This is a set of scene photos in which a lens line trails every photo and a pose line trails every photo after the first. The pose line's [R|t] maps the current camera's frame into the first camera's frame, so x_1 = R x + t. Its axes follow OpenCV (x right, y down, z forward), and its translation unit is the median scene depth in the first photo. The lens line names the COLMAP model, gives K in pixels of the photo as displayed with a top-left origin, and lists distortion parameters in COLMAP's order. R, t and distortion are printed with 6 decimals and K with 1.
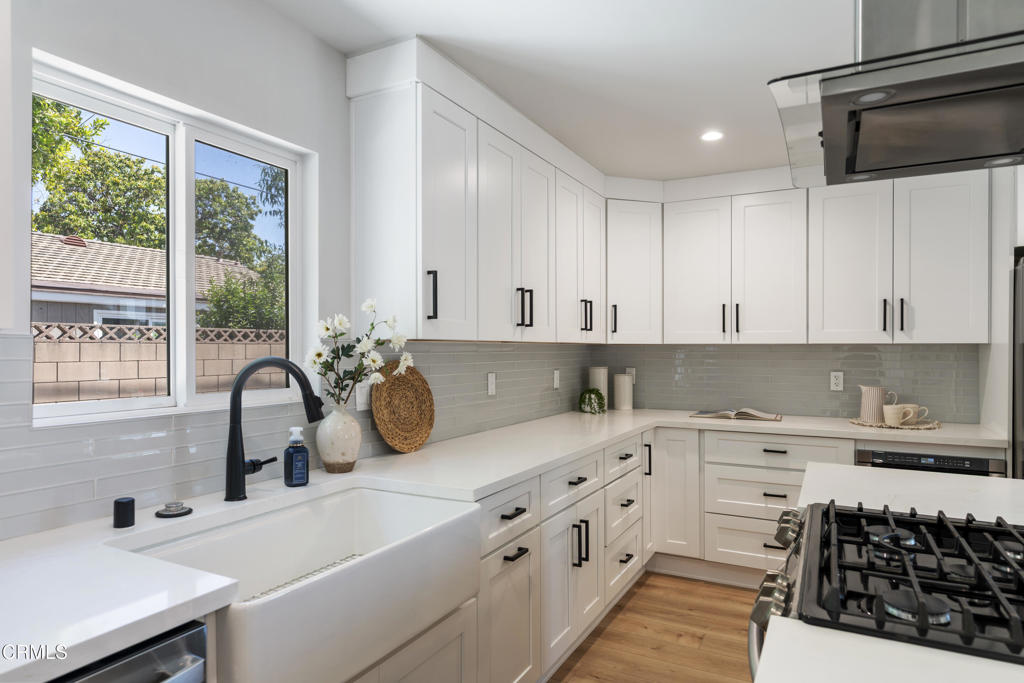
lens RADIAL K [[614.3, 0, 512.0], [0, 614.3, 341.5], [0, 0, 1]] dist [0.000908, 0.000310]
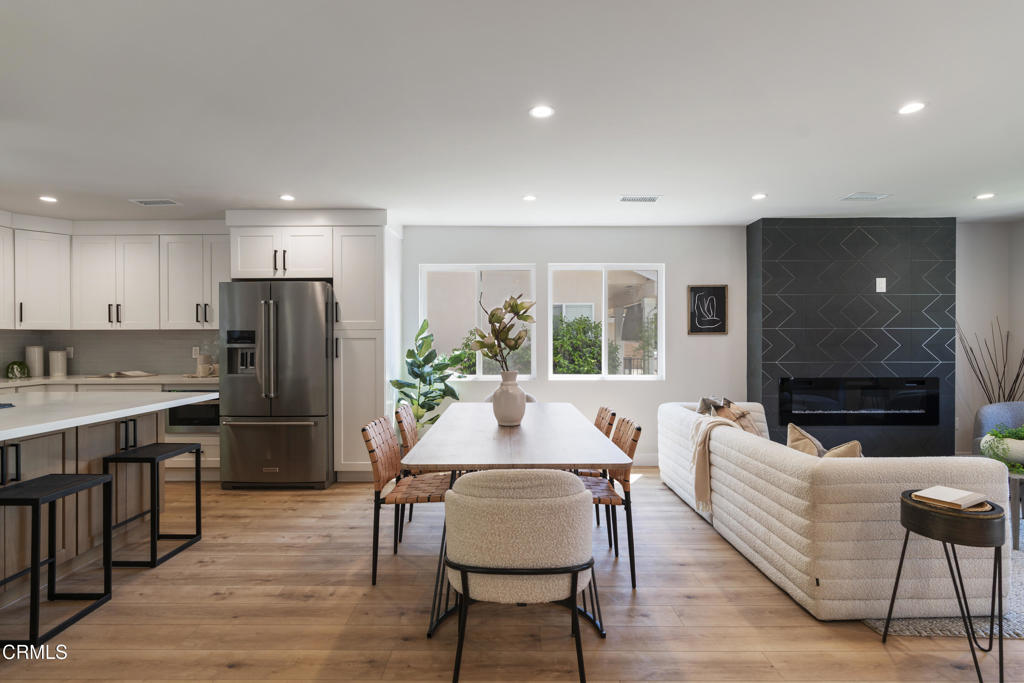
lens RADIAL K [[500.9, 0, 512.0], [0, 500.9, 341.5], [0, 0, 1]] dist [-0.003814, 0.000015]
pose [[0.884799, -0.005531, 0.465941, 0.692086], [-0.001258, 0.999898, 0.014258, 0.014882], [-0.465972, -0.013202, 0.884701, -0.633289]]
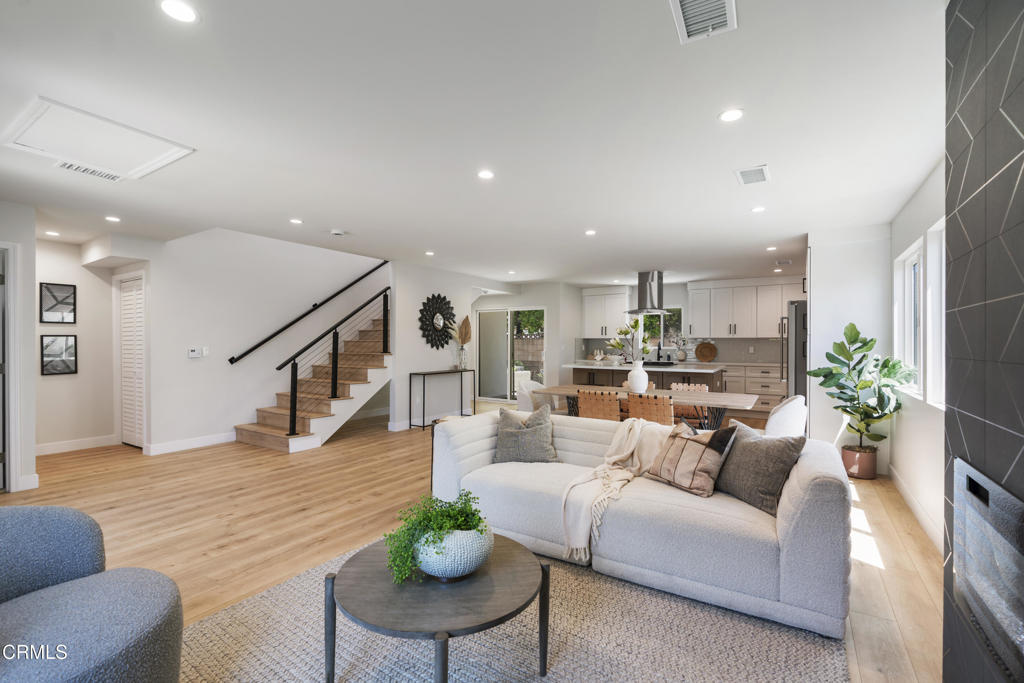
lens RADIAL K [[459.7, 0, 510.7], [0, 459.7, 347.5], [0, 0, 1]] dist [-0.002559, -0.000045]
pose [[-0.076516, 0.007173, -0.997043, 2.410061], [0.010230, 0.999927, 0.006408, 0.023230], [0.997016, -0.009709, -0.076584, -0.147772]]
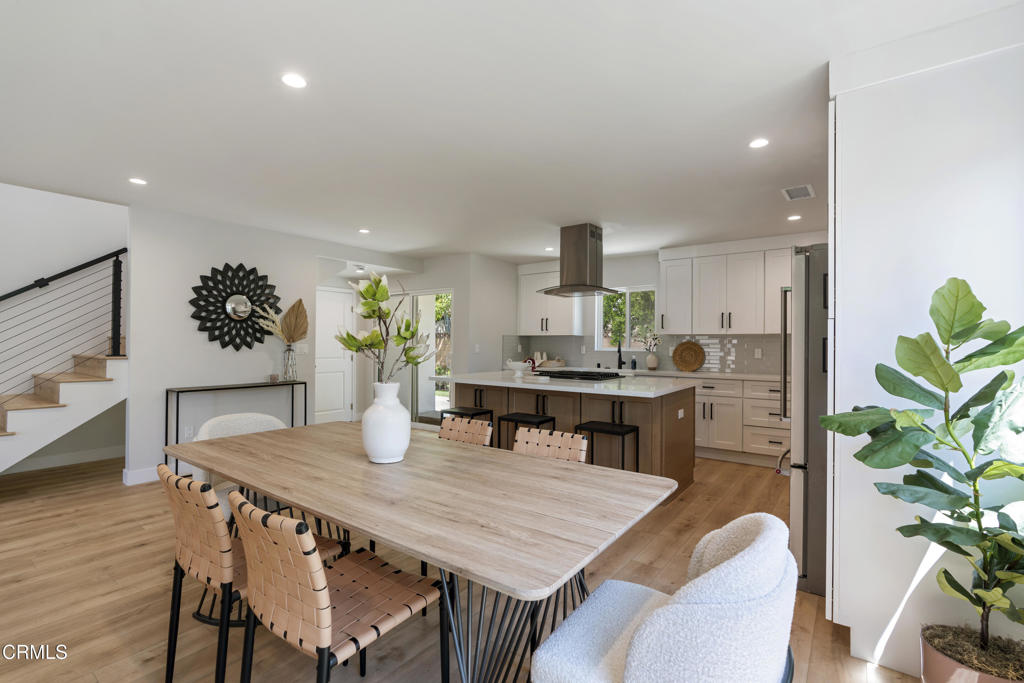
lens RADIAL K [[469.0, 0, 507.4], [0, 469.0, 343.6], [0, 0, 1]] dist [0.000177, -0.000478]
pose [[-0.154881, -0.003419, -0.987927, 1.592007], [0.006223, 0.999971, -0.004436, 0.032660], [0.987914, -0.006834, -0.154855, 0.336095]]
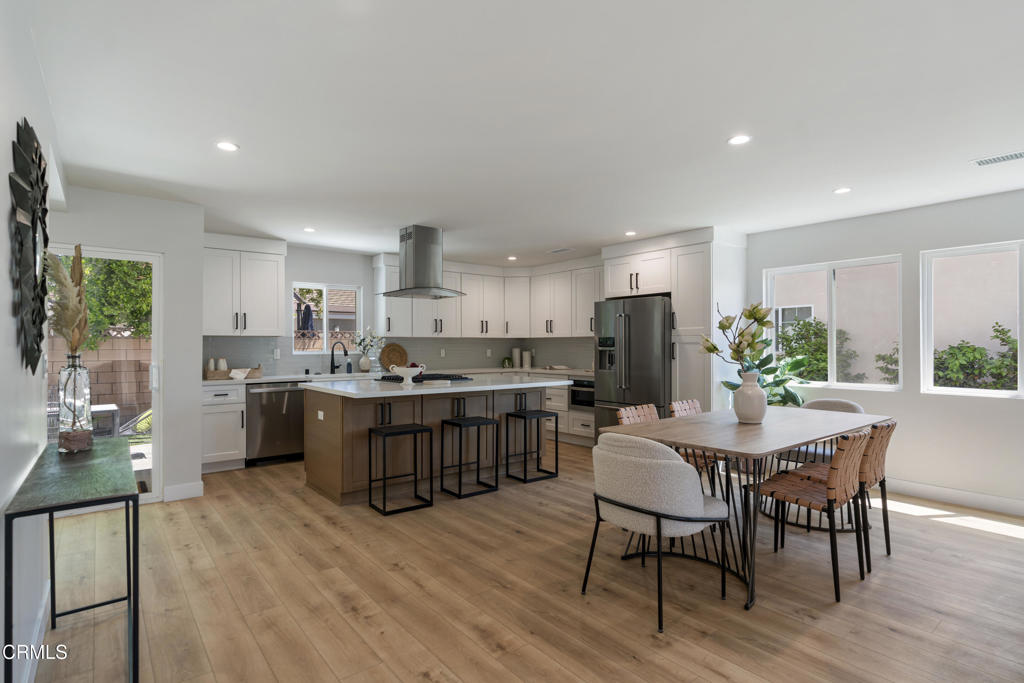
lens RADIAL K [[517.9, 0, 511.3], [0, 517.9, 344.8], [0, 0, 1]] dist [-0.000312, 0.000438]
pose [[0.920229, -0.004465, -0.391354, 1.042577], [0.008498, 0.999927, 0.008574, 0.013880], [0.391287, -0.011216, 0.920200, -0.913424]]
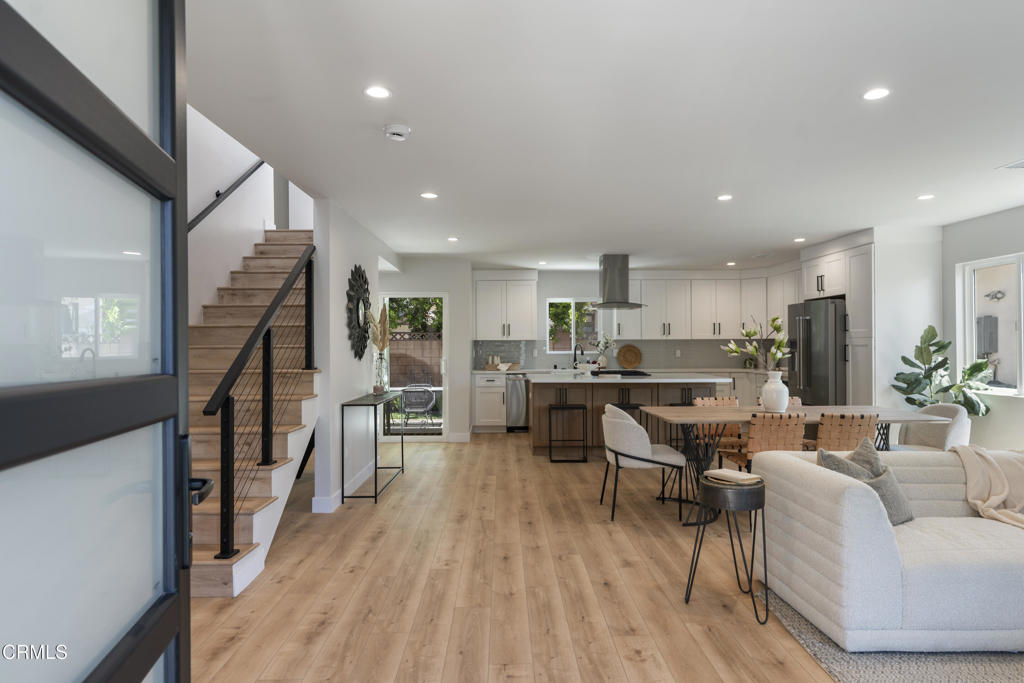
lens RADIAL K [[614.3, 0, 512.0], [0, 614.3, 341.5], [0, 0, 1]] dist [0.000908, 0.000310]
pose [[0.488808, -0.007699, -0.872358, 1.972080], [0.015130, 0.999885, -0.000347, 0.000387], [0.872260, -0.013029, 0.488868, -1.058120]]
